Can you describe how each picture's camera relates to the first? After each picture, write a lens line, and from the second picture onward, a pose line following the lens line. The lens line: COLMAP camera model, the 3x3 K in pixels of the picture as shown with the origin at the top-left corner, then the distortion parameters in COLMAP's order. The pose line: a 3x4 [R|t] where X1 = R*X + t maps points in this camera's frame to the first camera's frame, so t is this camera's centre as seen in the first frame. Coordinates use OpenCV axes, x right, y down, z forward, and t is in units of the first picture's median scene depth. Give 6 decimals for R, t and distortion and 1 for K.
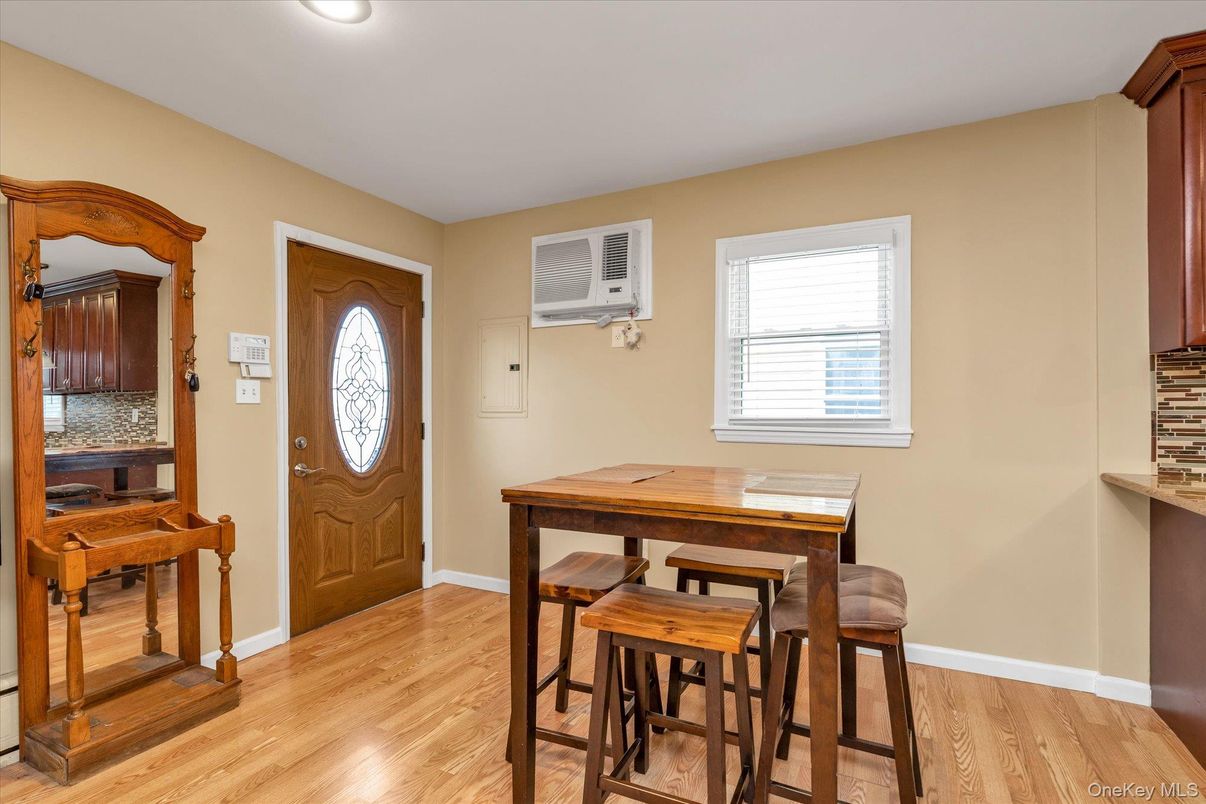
lens RADIAL K [[586.2, 0, 599.3], [0, 586.2, 406.4], [0, 0, 1]] dist [-0.000630, 0.002236]
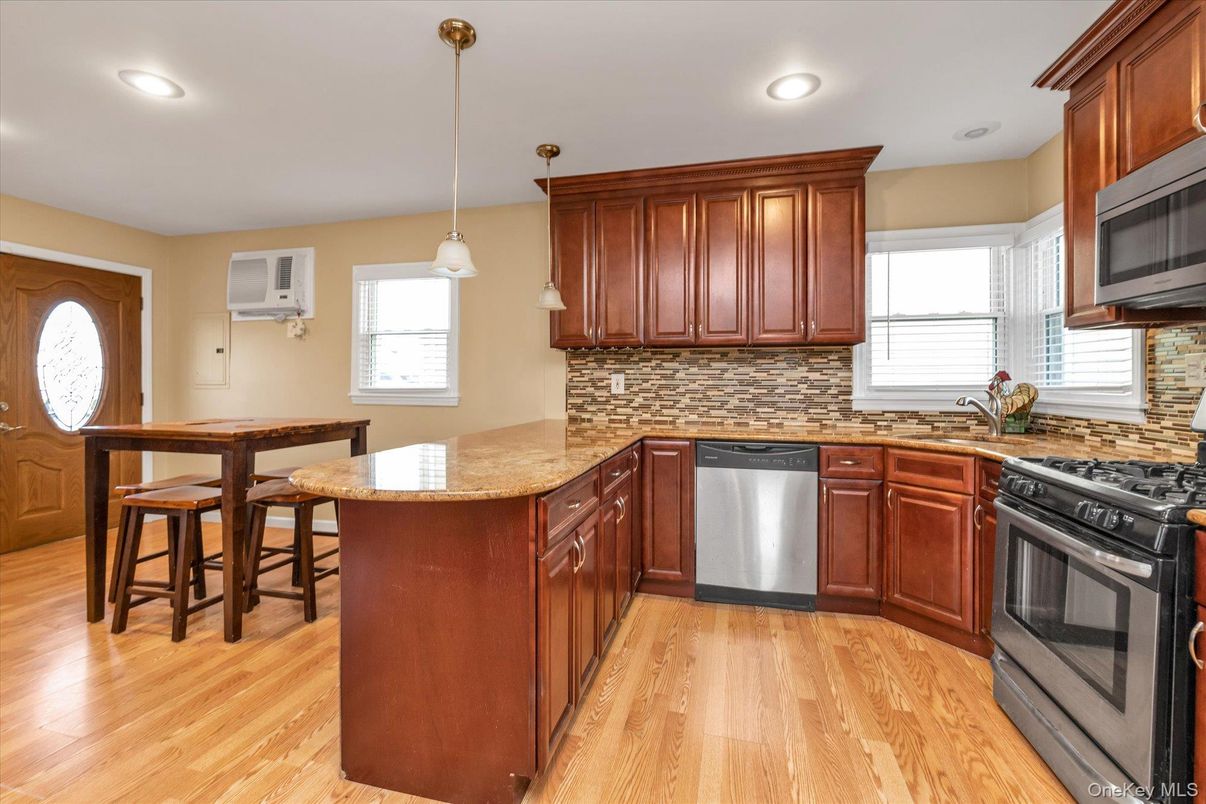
lens RADIAL K [[530.3, 0, 606.5], [0, 530.3, 389.4], [0, 0, 1]] dist [-0.002652, 0.000172]
pose [[0.974069, 0.000410, 0.226252, 0.497794], [-0.002853, 0.999941, 0.010468, 0.006563], [-0.226235, -0.010842, 0.974013, -0.413472]]
